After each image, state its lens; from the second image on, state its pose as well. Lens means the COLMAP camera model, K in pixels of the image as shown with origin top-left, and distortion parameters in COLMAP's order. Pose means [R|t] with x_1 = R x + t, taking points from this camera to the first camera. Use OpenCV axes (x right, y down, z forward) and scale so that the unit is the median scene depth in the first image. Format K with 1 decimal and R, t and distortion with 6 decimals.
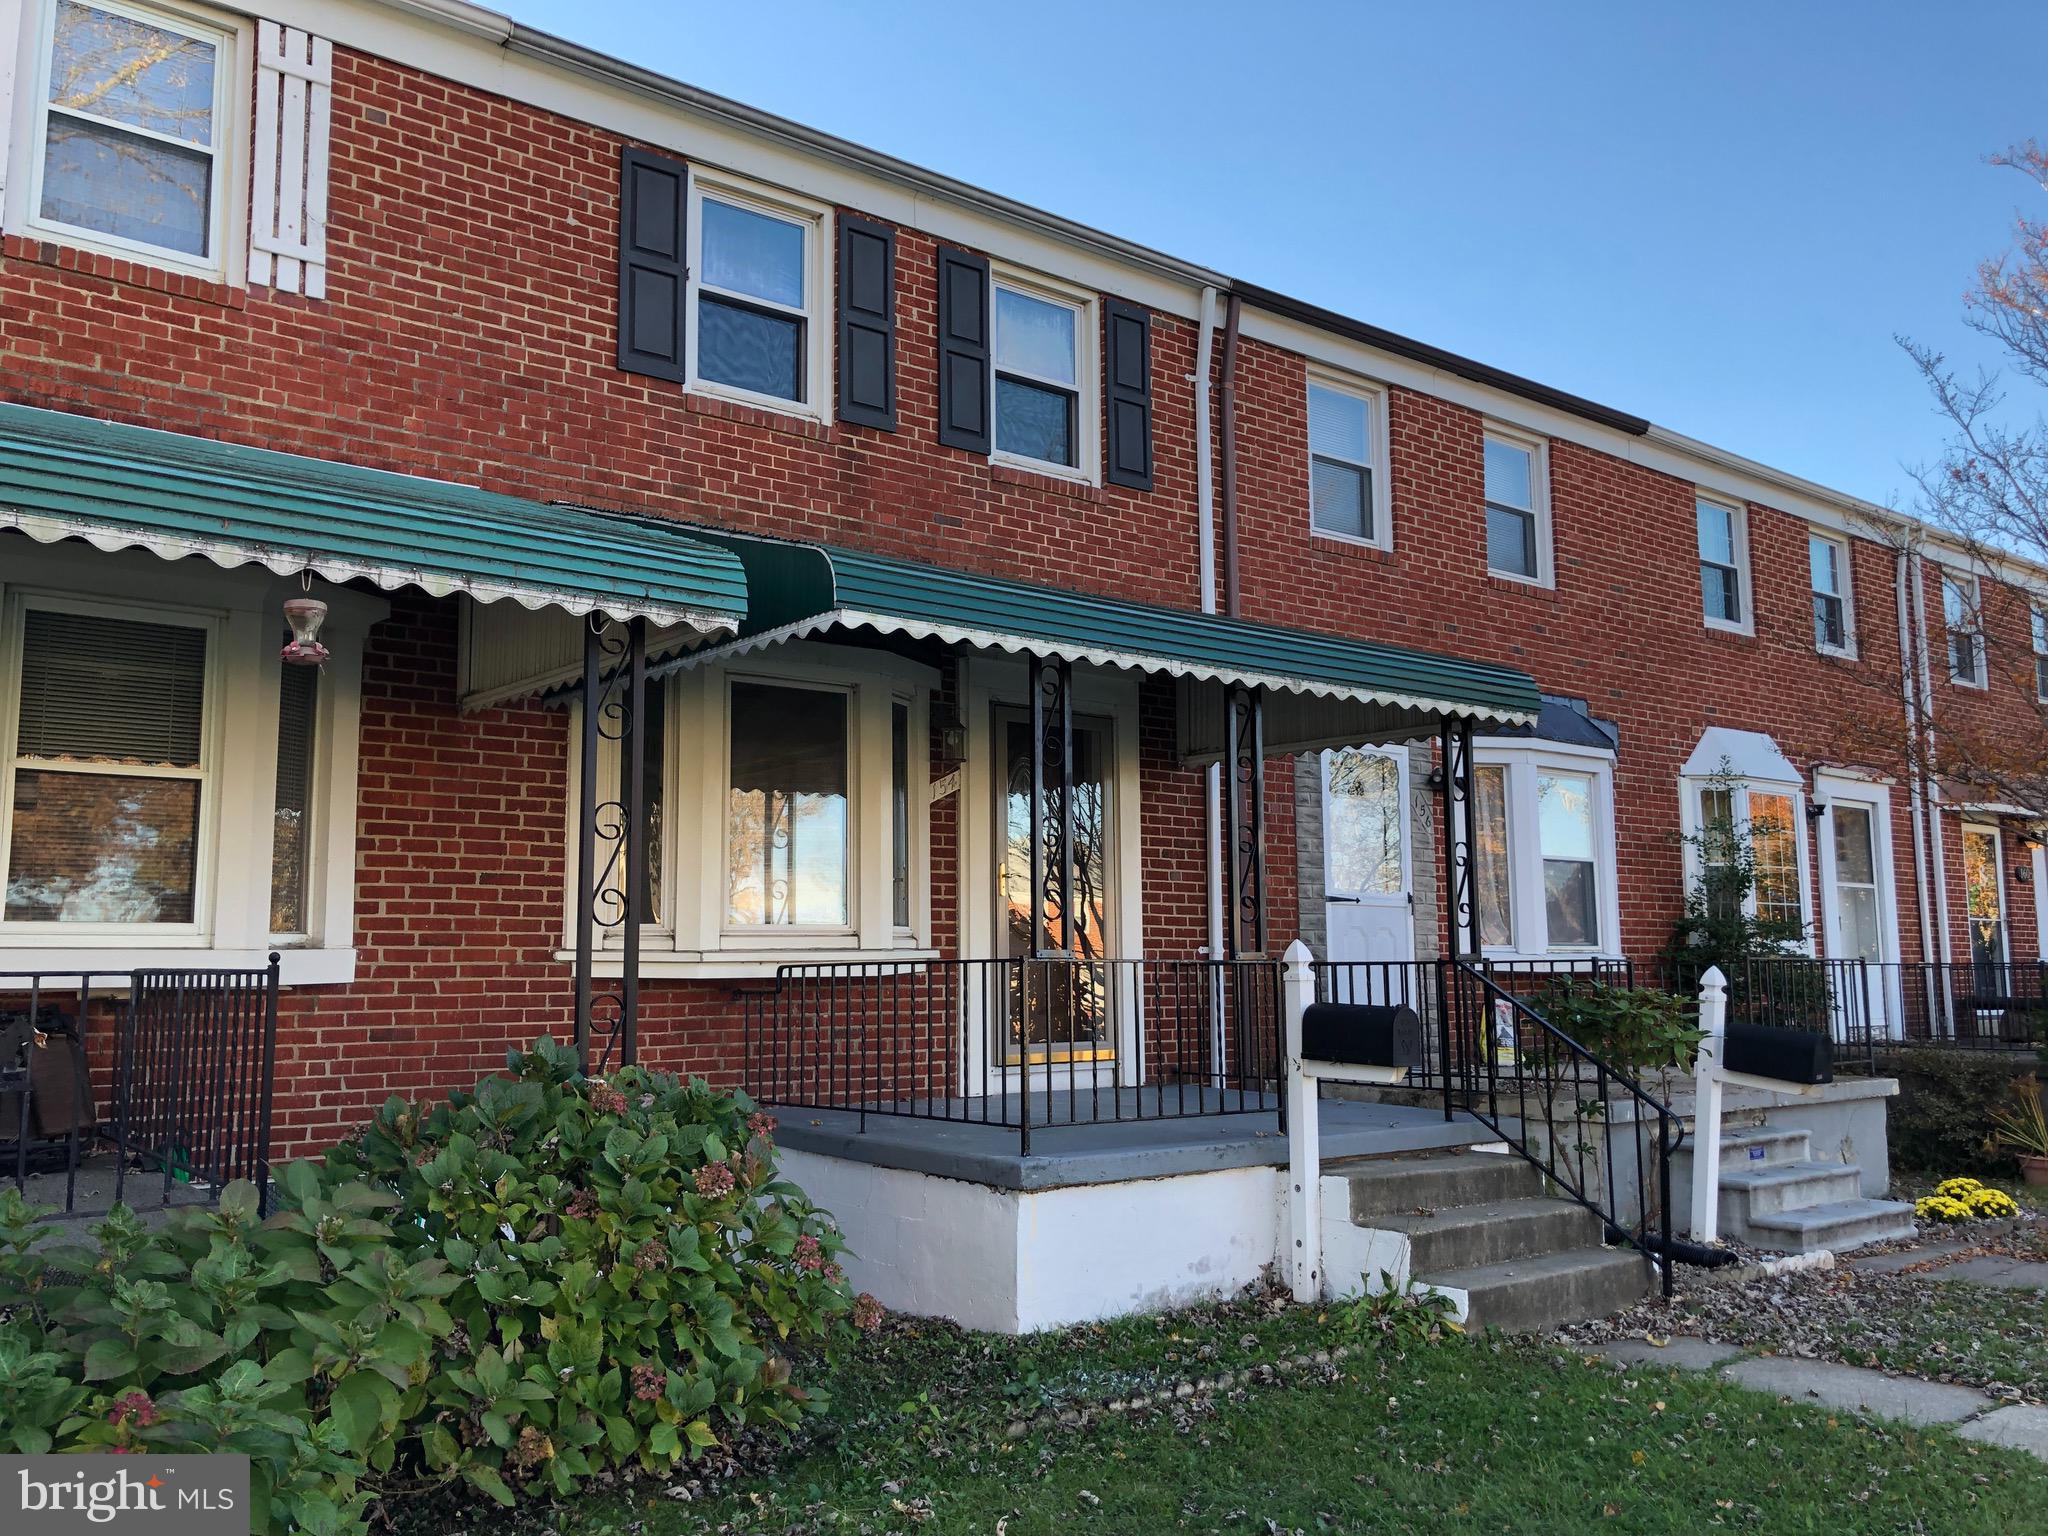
lens RADIAL K [[1700.3, 0, 1021.0], [0, 1700.3, 765.7], [0, 0, 1]] dist [-0.050452, 0.066250]
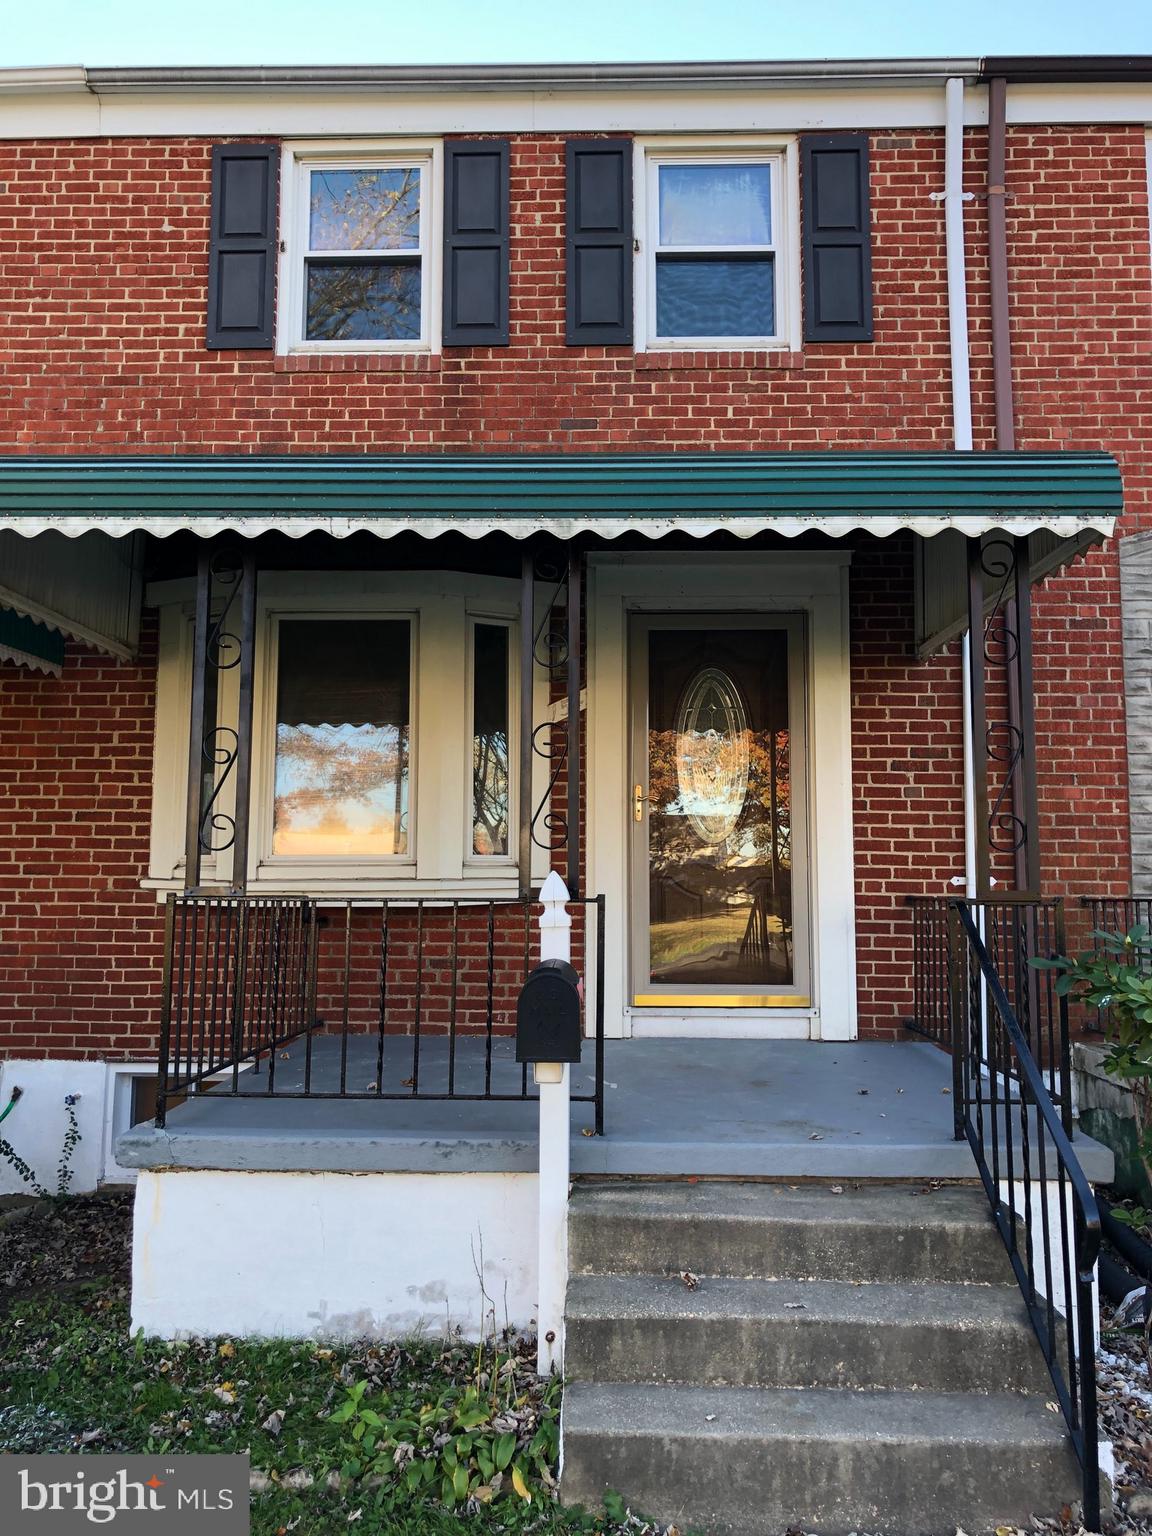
lens RADIAL K [[1275.2, 0, 749.5], [0, 1275.2, 754.8], [0, 0, 1]] dist [-0.050452, 0.066250]
pose [[0.760313, -0.057821, -0.646978, 0.534899], [0.067961, 0.997645, -0.009294, 0.058198], [0.645992, -0.036903, 0.762452, 0.583497]]
